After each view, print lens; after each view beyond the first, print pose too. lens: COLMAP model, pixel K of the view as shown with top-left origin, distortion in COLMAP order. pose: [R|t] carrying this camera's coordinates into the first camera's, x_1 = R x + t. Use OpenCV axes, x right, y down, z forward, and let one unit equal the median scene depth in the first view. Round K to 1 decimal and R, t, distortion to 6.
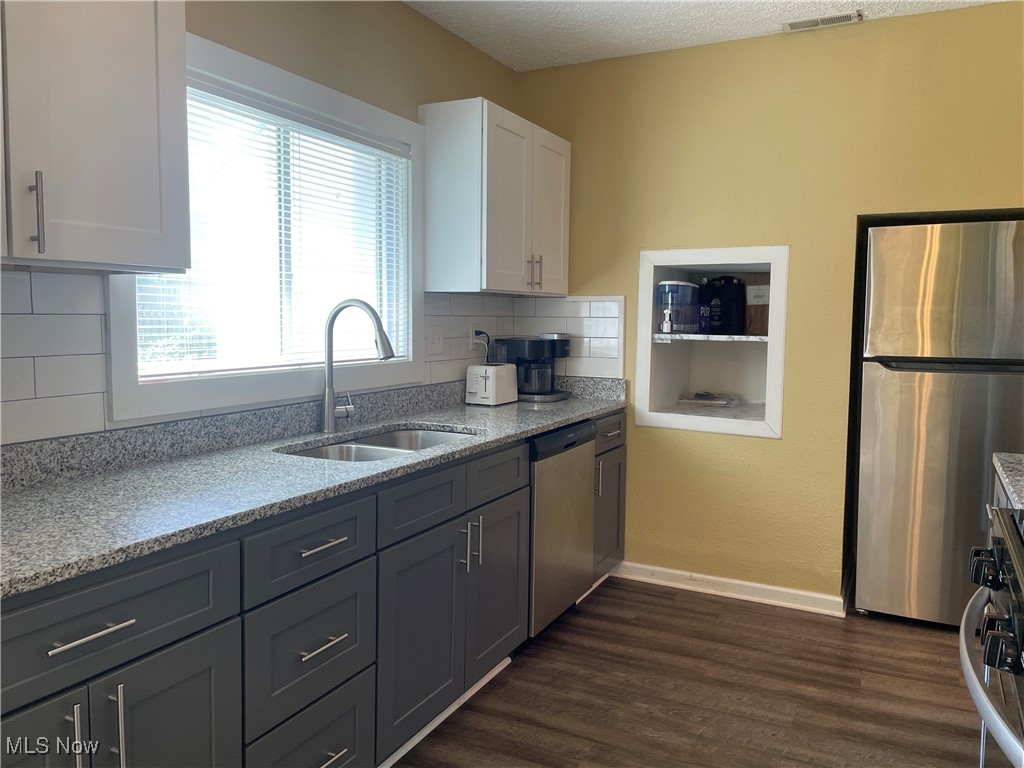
lens RADIAL K [[787.6, 0, 512.0], [0, 787.6, 384.0], [0, 0, 1]] dist [0.075538, -0.104228]
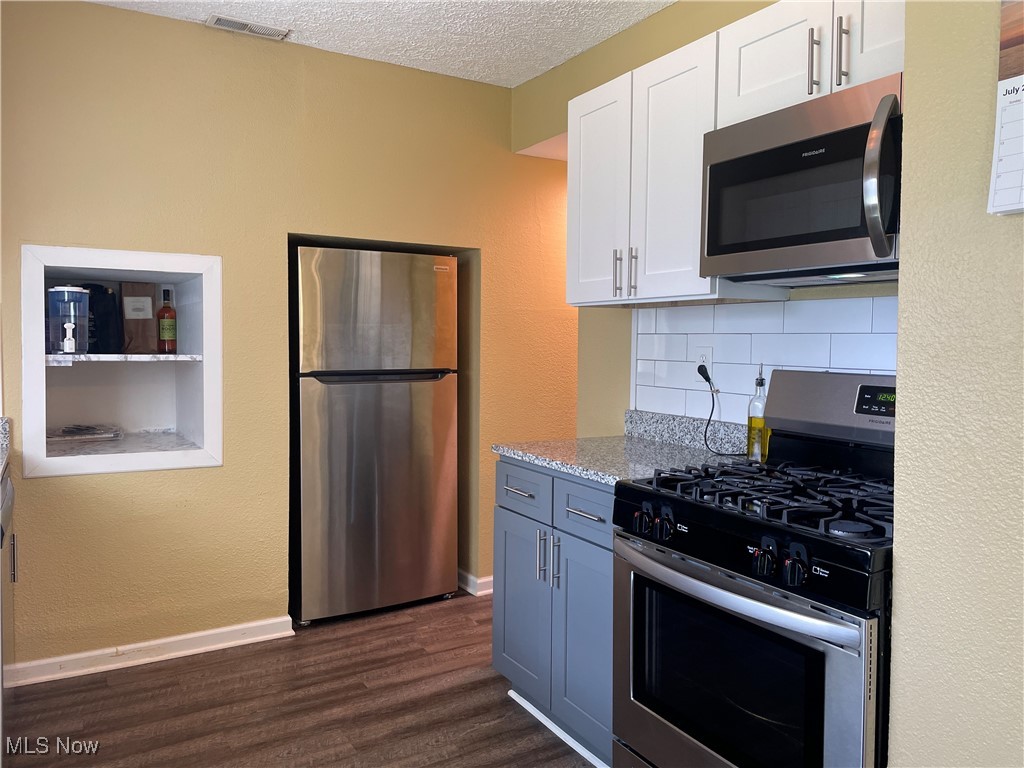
lens RADIAL K [[787.6, 0, 512.0], [0, 787.6, 384.0], [0, 0, 1]] dist [0.075538, -0.104228]
pose [[0.511379, -0.052994, 0.857720, -0.274481], [0.073498, 0.997137, 0.017788, -0.016998], [-0.856206, 0.053945, 0.513810, 0.234816]]
